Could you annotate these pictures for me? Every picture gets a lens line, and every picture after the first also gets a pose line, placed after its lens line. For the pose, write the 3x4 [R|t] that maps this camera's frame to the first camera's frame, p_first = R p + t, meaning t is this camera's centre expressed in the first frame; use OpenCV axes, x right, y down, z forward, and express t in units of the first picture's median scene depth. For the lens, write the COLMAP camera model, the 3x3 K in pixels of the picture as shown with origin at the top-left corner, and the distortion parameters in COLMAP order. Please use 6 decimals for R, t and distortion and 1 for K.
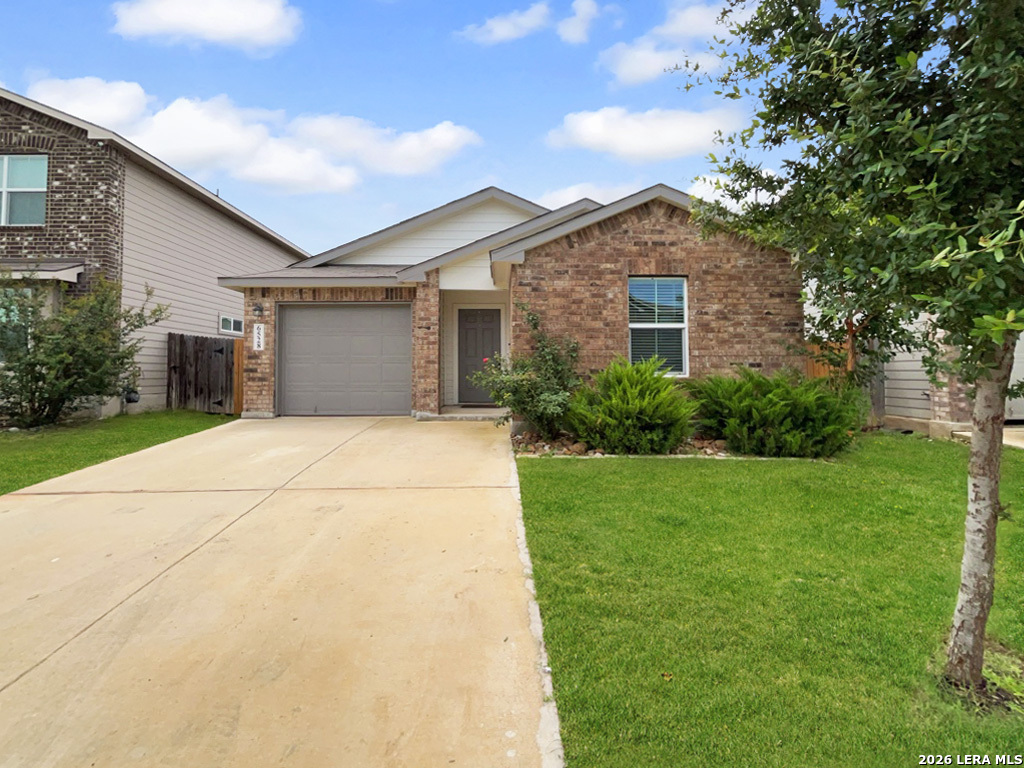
lens RADIAL K [[461.5, 0, 499.4], [0, 461.5, 355.3], [0, 0, 1]] dist [0.002708, 0.000120]
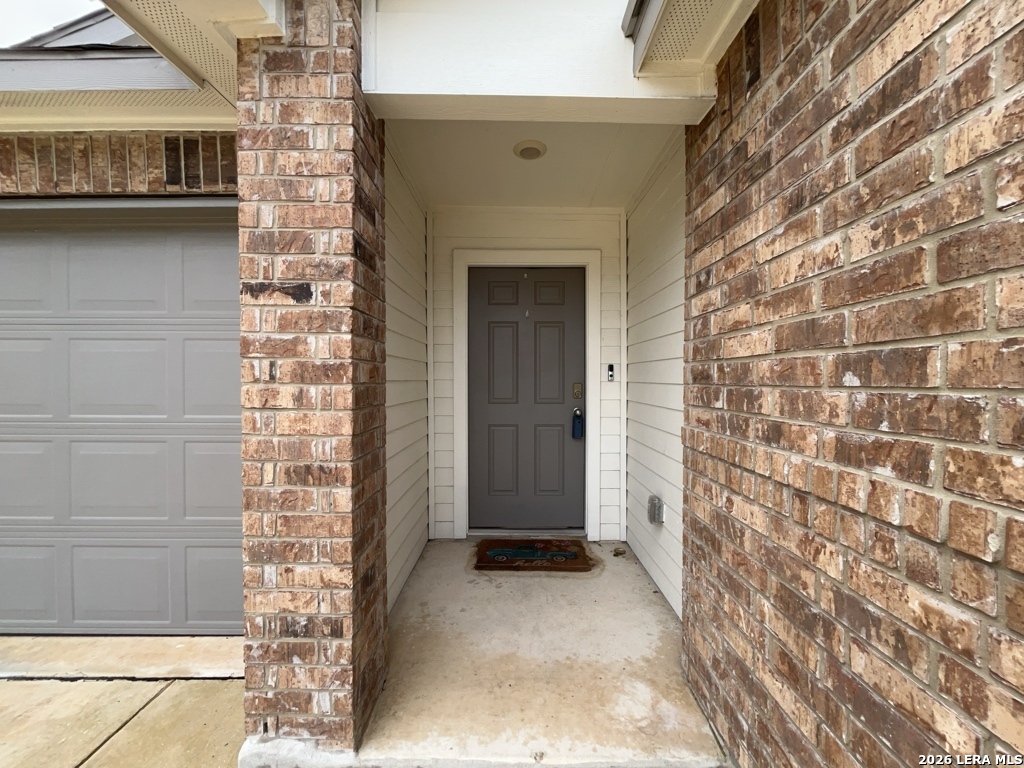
lens RADIAL K [[414.2, 0, 512.2], [0, 414.2, 383.9], [0, 0, 1]] dist [-0.001063, 0.000019]
pose [[0.998812, 0.005062, -0.048466, -0.060539], [-0.002971, 0.999065, 0.043128, -0.029626], [0.048639, -0.042933, 0.997893, 0.837904]]
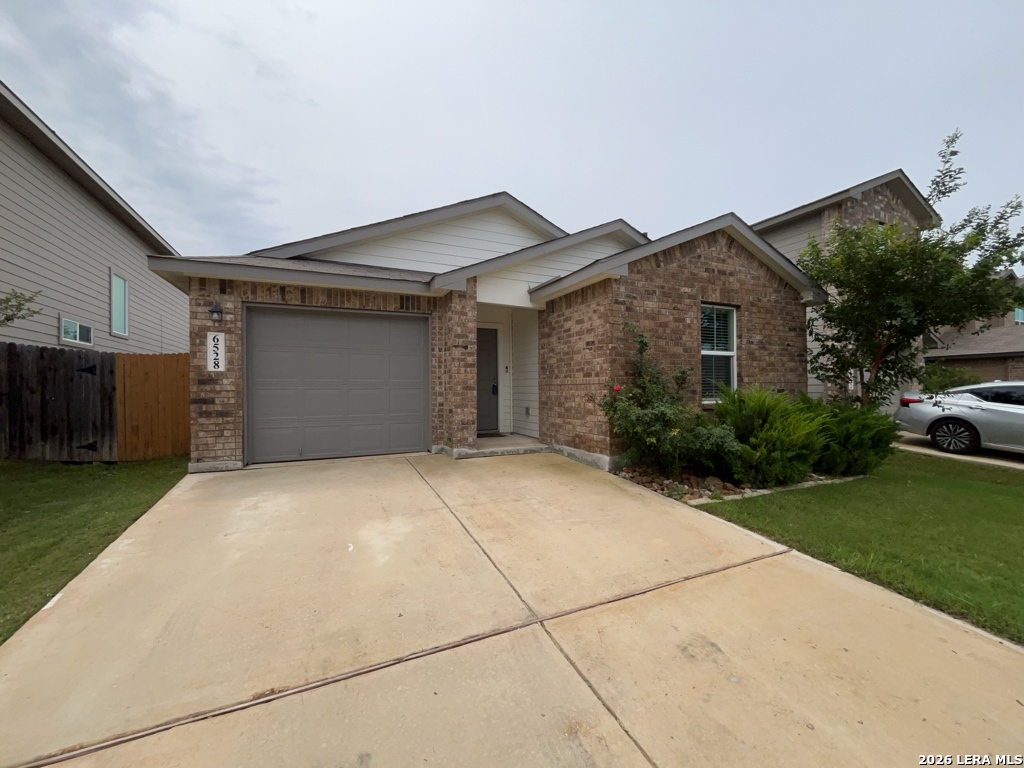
lens RADIAL K [[414.2, 0, 516.0], [0, 414.2, 386.0], [0, 0, 1]] dist [-0.001063, 0.000019]
pose [[0.923067, -0.001637, 0.384635, -0.358552], [-0.008339, 0.999671, 0.024266, -0.007997], [-0.384548, -0.025607, 0.922750, 0.273530]]
